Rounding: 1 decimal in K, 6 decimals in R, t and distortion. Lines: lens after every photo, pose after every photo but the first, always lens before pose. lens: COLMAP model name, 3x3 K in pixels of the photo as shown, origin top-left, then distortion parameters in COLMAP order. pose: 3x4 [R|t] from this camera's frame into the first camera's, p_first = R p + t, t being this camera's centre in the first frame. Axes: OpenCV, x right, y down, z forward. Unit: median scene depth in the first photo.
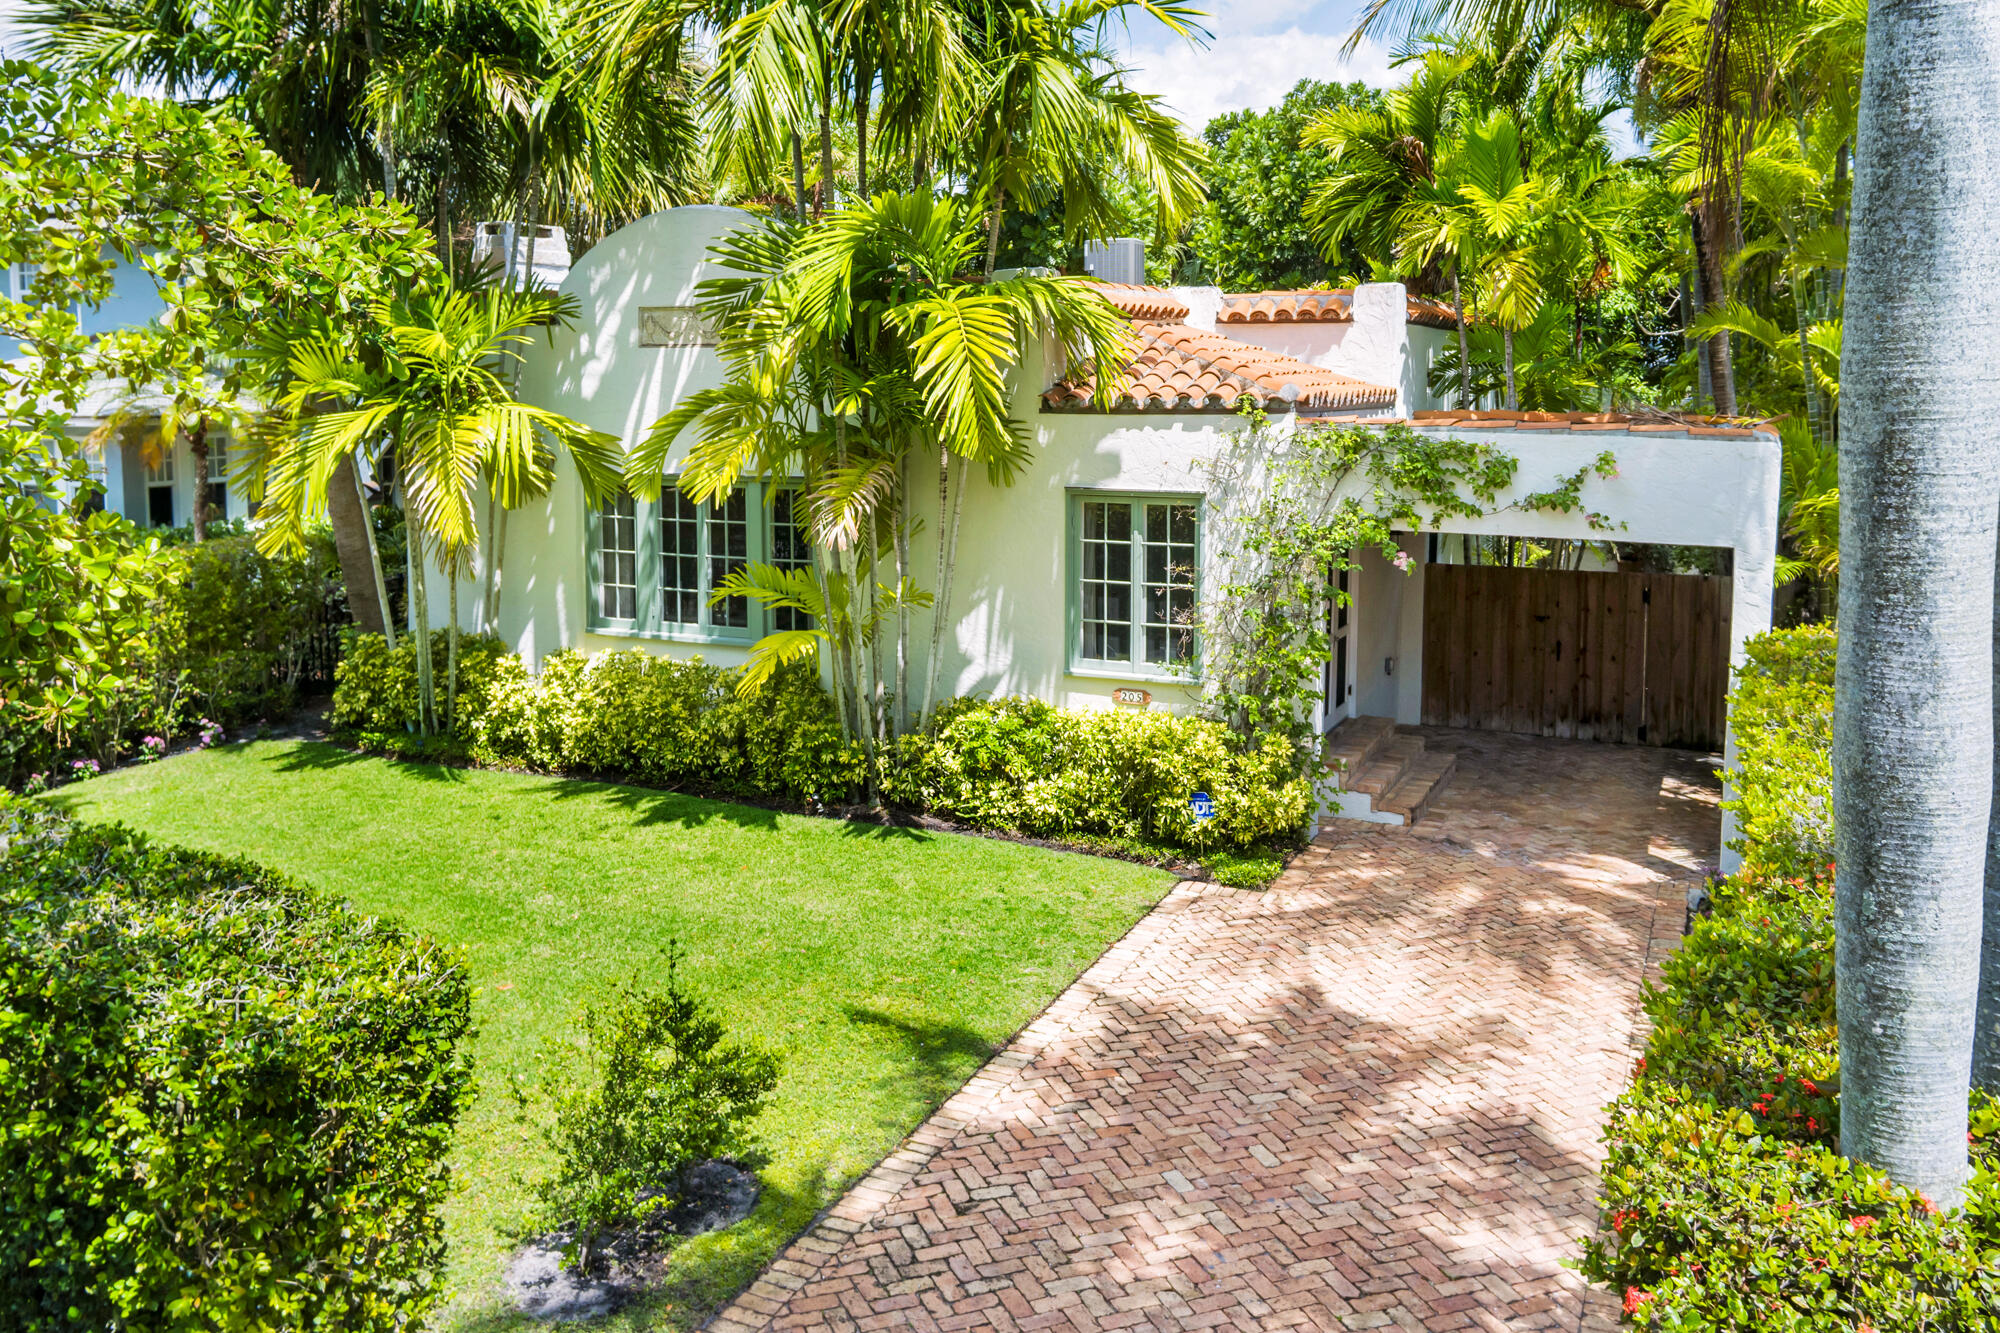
lens RADIAL K [[1629.0, 0, 938.3], [0, 1629.0, 531.3], [0, 0, 1]] dist [-0.004269, -0.007511]
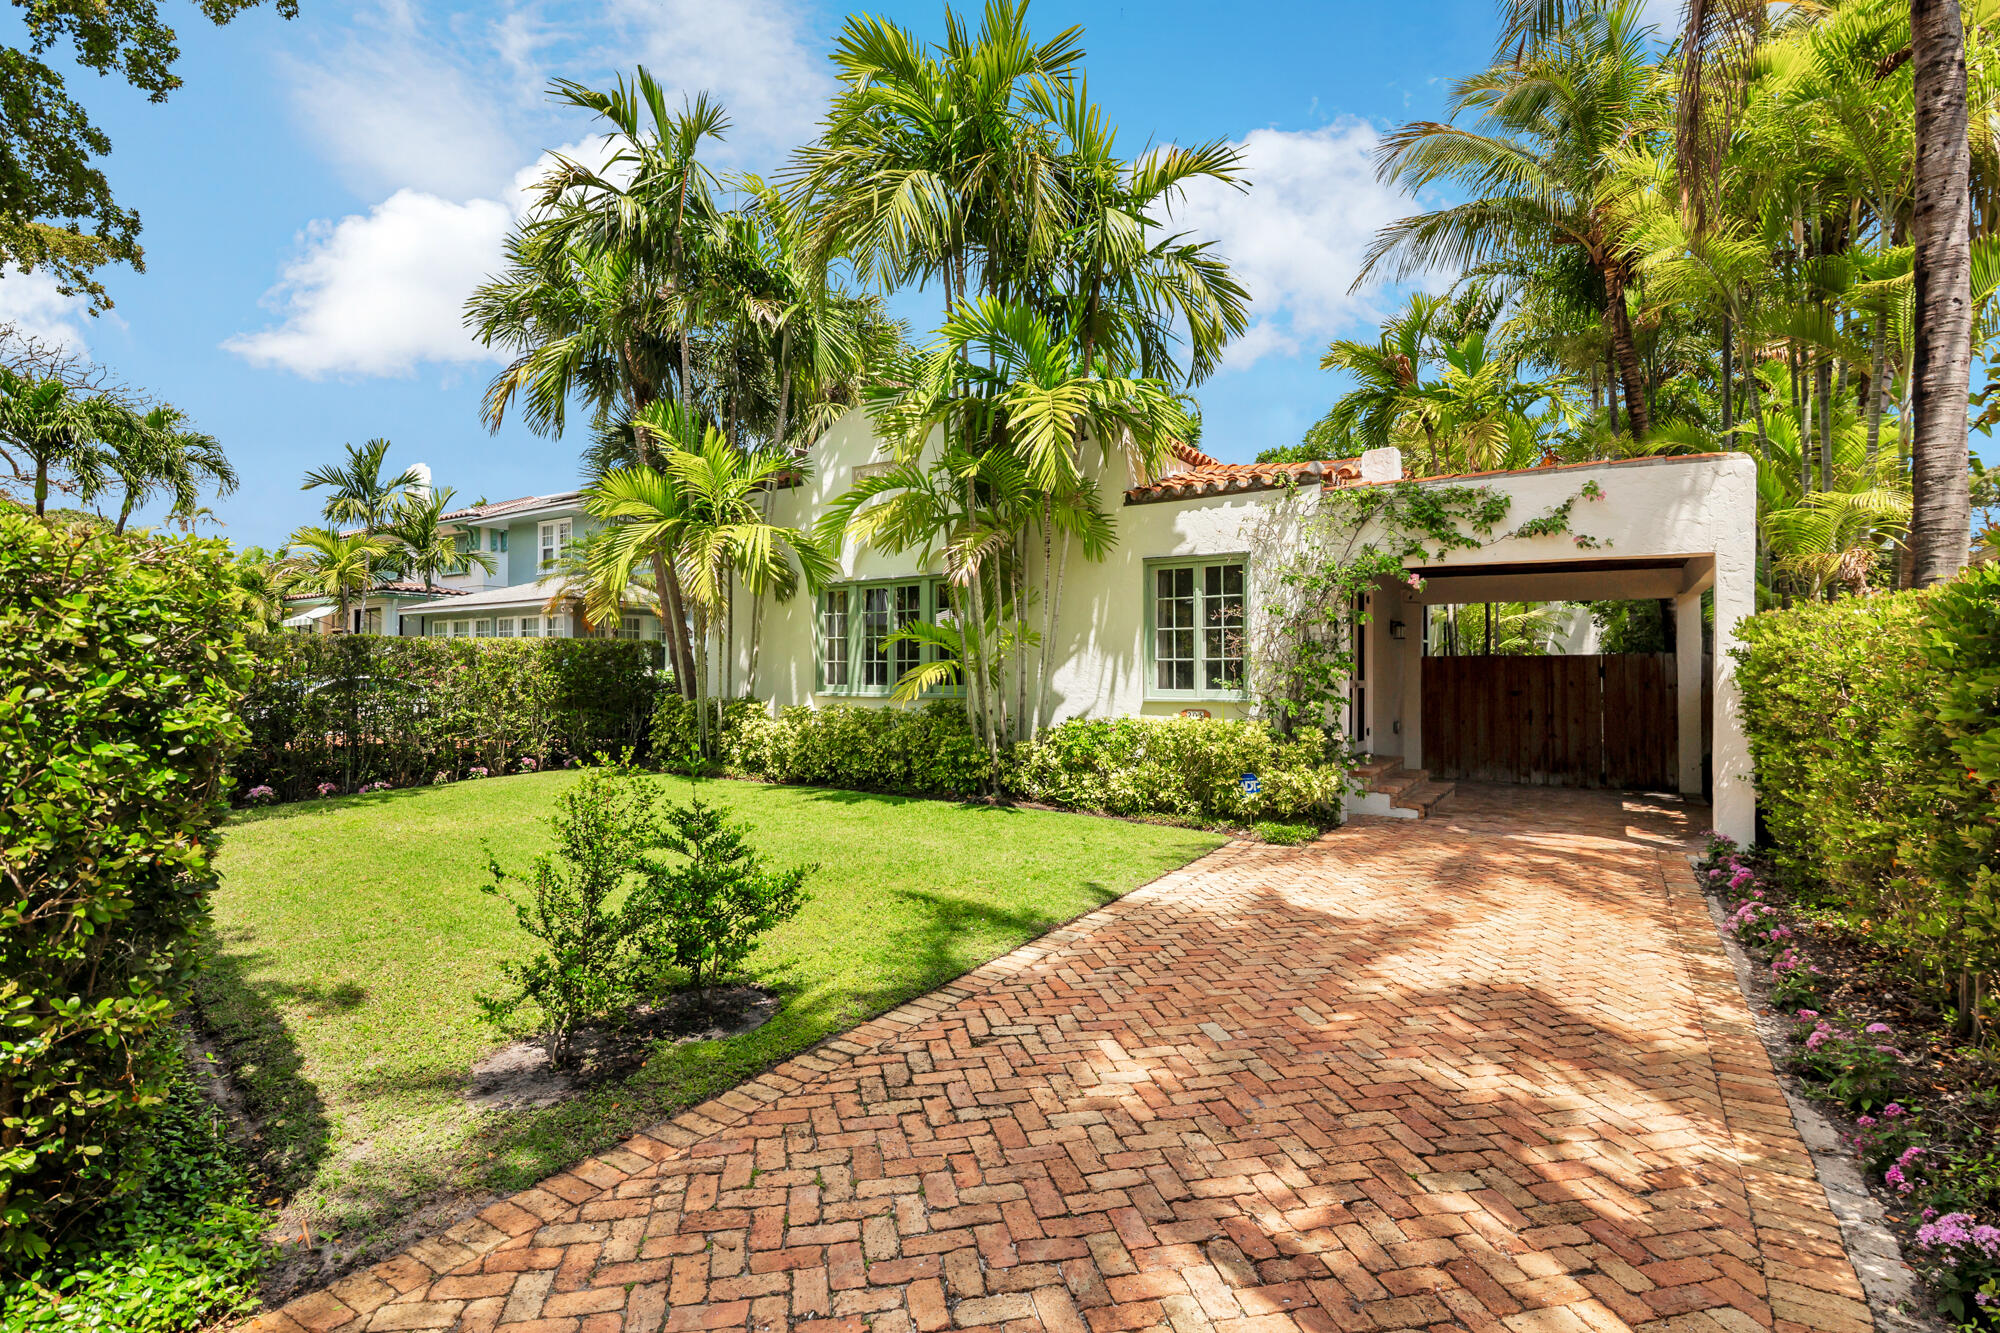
lens RADIAL K [[918.4, 0, 980.1], [0, 918.4, 667.2], [0, 0, 1]] dist [-0.016232, 0.000122]
pose [[0.990691, 0.001804, -0.136117, 0.050682], [-0.015909, 0.994595, -0.102606, 0.147808], [0.135197, 0.103816, 0.985365, 0.263510]]
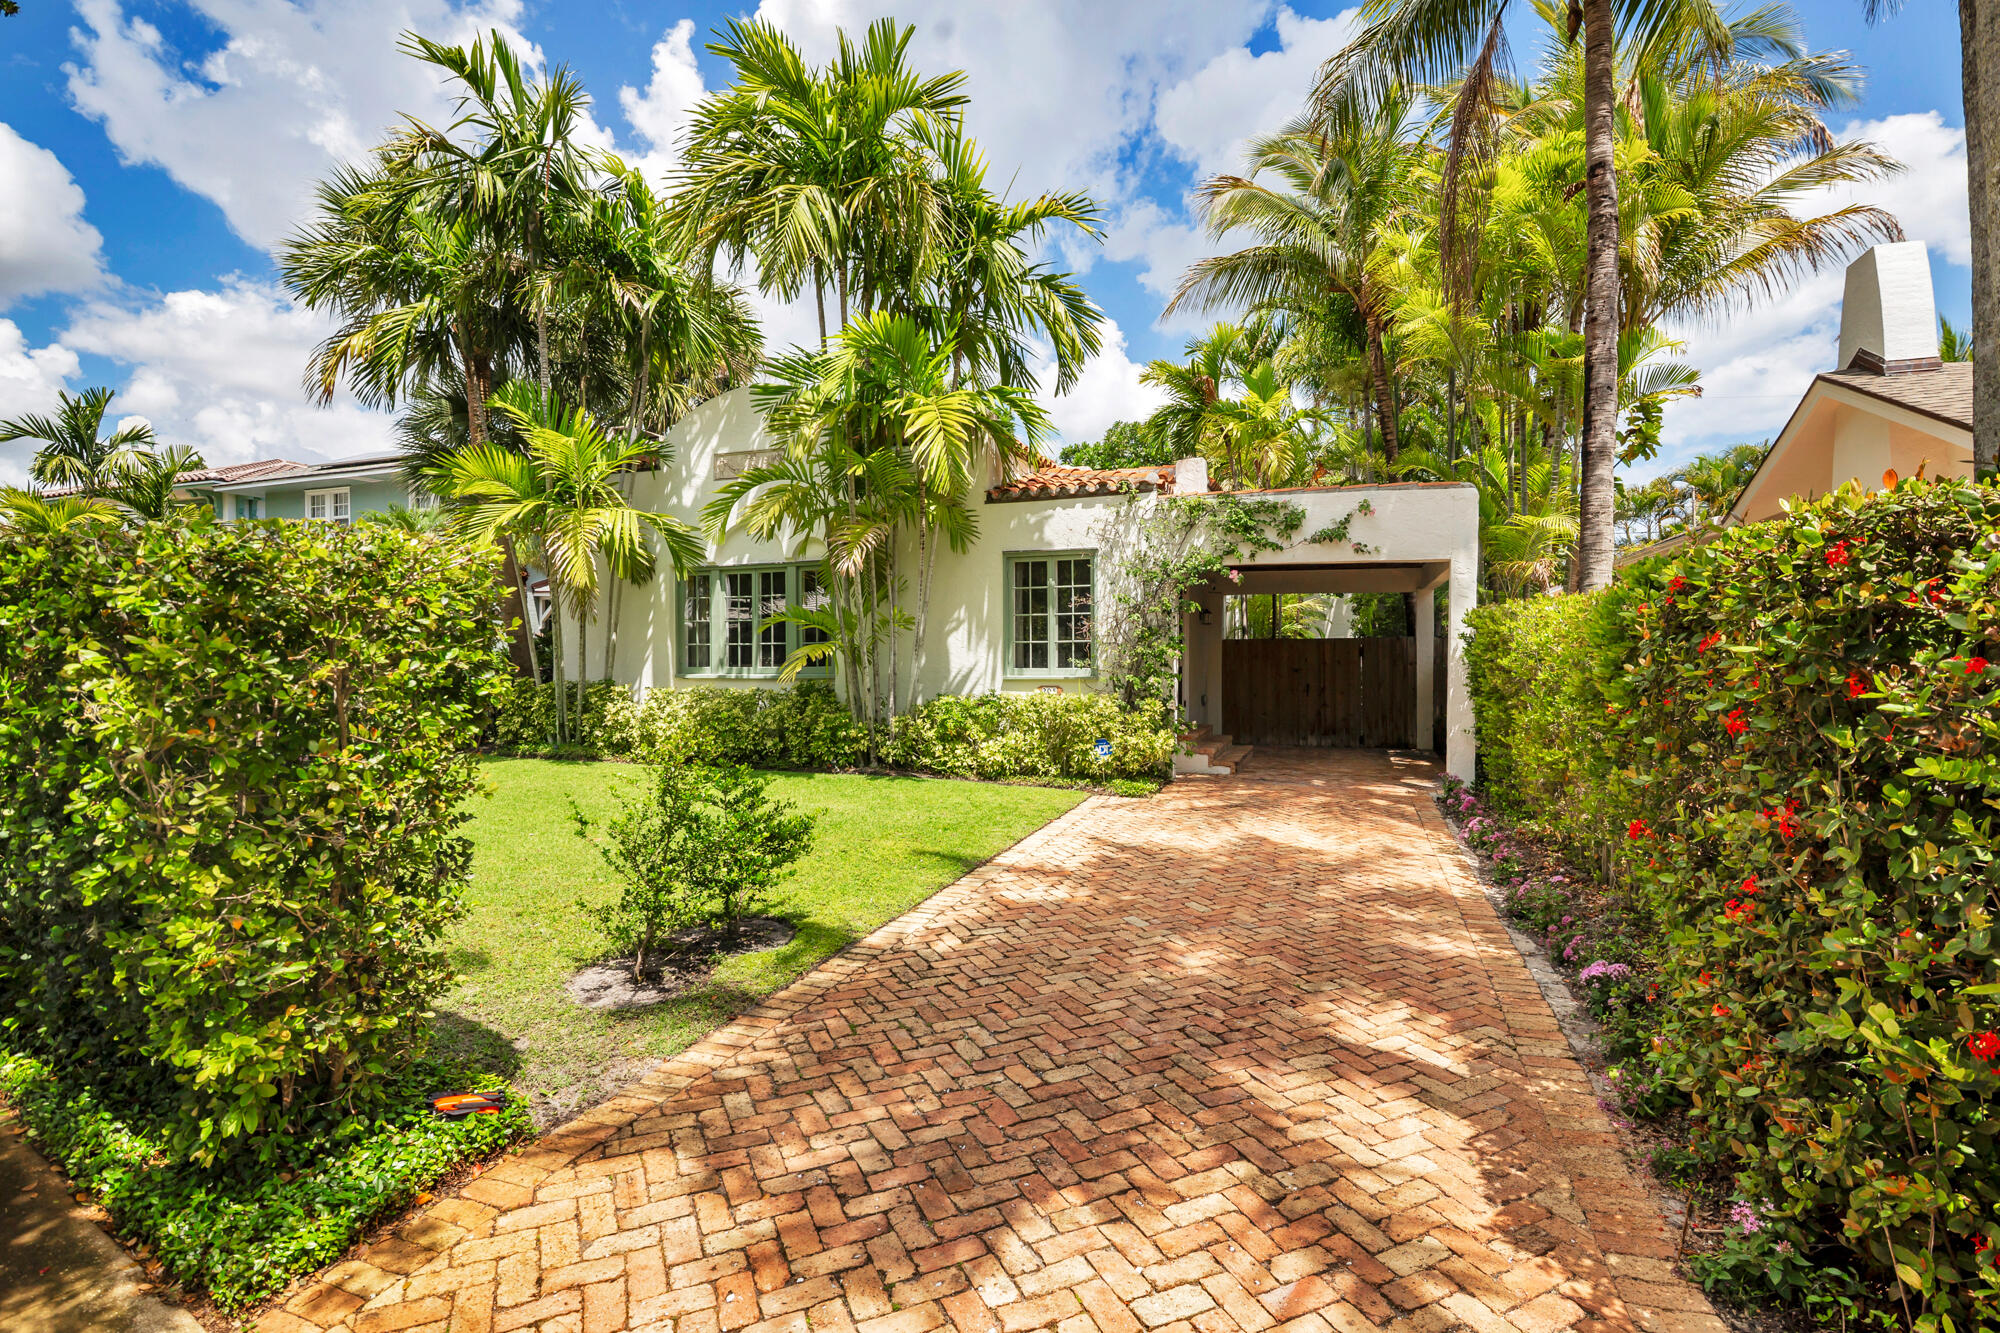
lens RADIAL K [[926.1, 0, 985.2], [0, 926.1, 679.4], [0, 0, 1]] dist [-0.016992, 0.000288]
pose [[0.995389, -0.003480, 0.095855, -0.021114], [0.010451, 0.997327, -0.072319, 0.158552], [-0.095347, 0.072987, 0.992765, 0.176161]]
